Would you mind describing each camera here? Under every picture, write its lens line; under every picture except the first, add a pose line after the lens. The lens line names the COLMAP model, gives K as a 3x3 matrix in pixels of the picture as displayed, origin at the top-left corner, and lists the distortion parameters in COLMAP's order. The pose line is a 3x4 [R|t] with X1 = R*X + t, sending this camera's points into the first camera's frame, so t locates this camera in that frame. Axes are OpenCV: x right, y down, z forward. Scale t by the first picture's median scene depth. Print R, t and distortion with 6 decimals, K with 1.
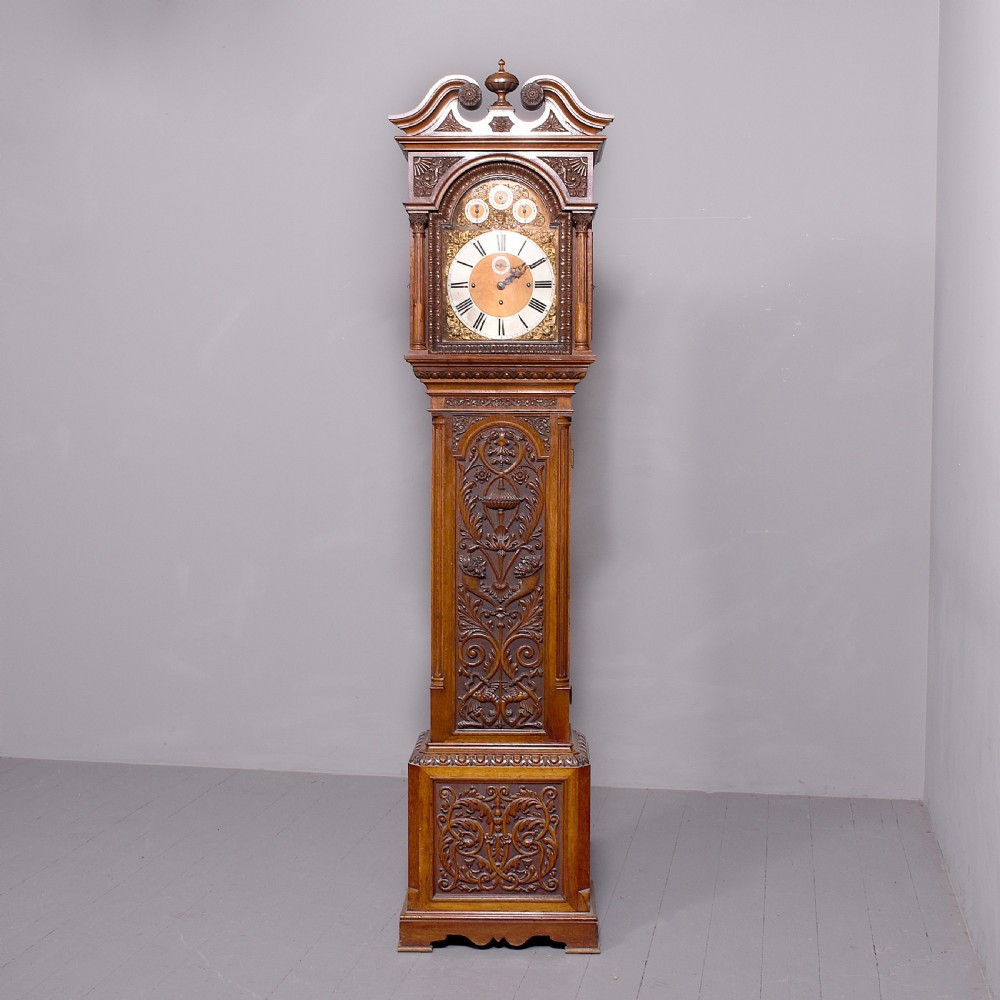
lens RADIAL K [[1557.0, 0, 500.0], [0, 1557.0, 500.0], [0, 0, 1]] dist [-0.012314, 0.031970]
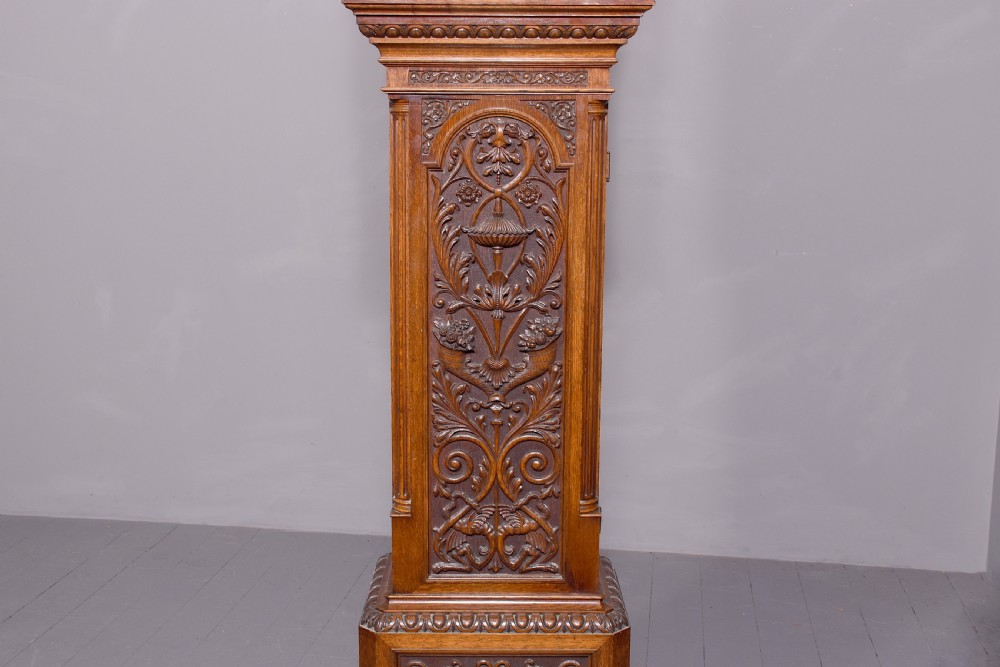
lens RADIAL K [[1269.0, 0, 483.9], [0, 1269.0, 344.9], [0, 0, 1]] dist [0.069930, 0.036680]
pose [[0.999827, -0.003259, 0.018322, -0.014967], [0.001099, 0.993169, 0.116677, -0.015087], [-0.018577, -0.116637, 0.993001, 0.472592]]
